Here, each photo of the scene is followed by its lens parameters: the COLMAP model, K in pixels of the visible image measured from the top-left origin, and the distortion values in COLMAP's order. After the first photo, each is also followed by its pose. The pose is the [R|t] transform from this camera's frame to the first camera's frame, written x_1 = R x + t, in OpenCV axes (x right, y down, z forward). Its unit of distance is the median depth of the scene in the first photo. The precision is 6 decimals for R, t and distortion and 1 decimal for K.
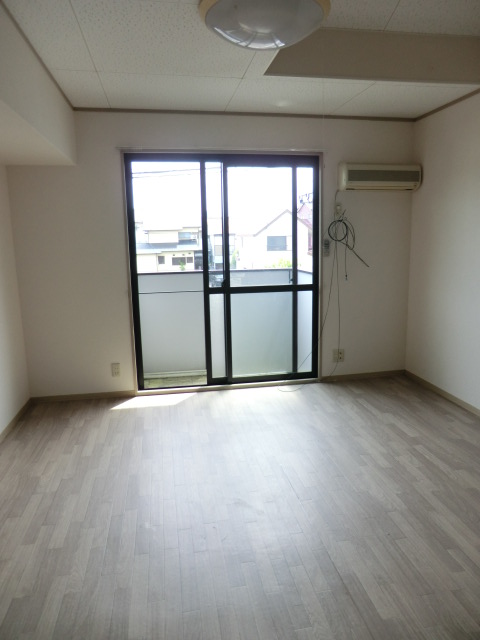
lens RADIAL K [[462.7, 0, 243.8], [0, 462.7, 318.1], [0, 0, 1]] dist [-0.083646, 0.108032]
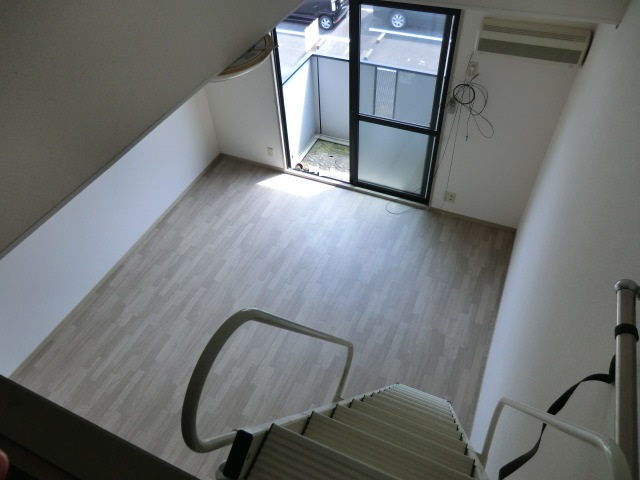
lens RADIAL K [[462.7, 0, 320.0], [0, 462.7, 240.0], [0, 0, 1]] dist [-0.083646, 0.108032]
pose [[0.820929, 0.406483, -0.401057, 0.453943], [-0.066714, 0.765803, 0.639605, -0.531870], [0.567120, -0.498315, 0.655788, 0.096665]]
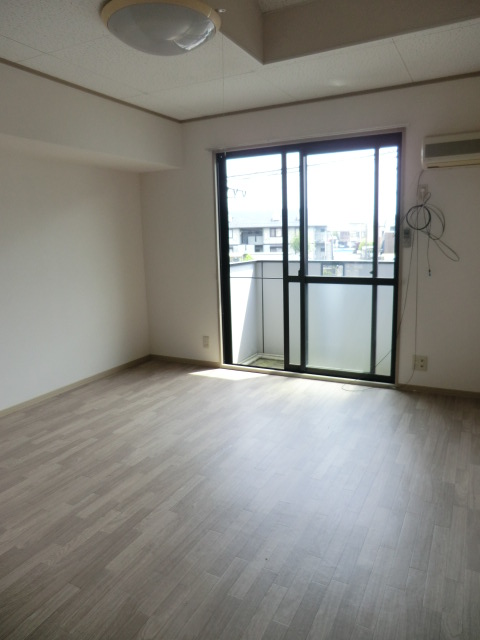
lens RADIAL K [[462.7, 0, 243.8], [0, 462.7, 318.1], [0, 0, 1]] dist [-0.083646, 0.108032]
pose [[0.790043, 0.105665, -0.603877, 0.484135], [-0.095809, 0.994212, 0.048621, -0.013032], [0.605519, 0.019444, 0.795593, 0.127485]]
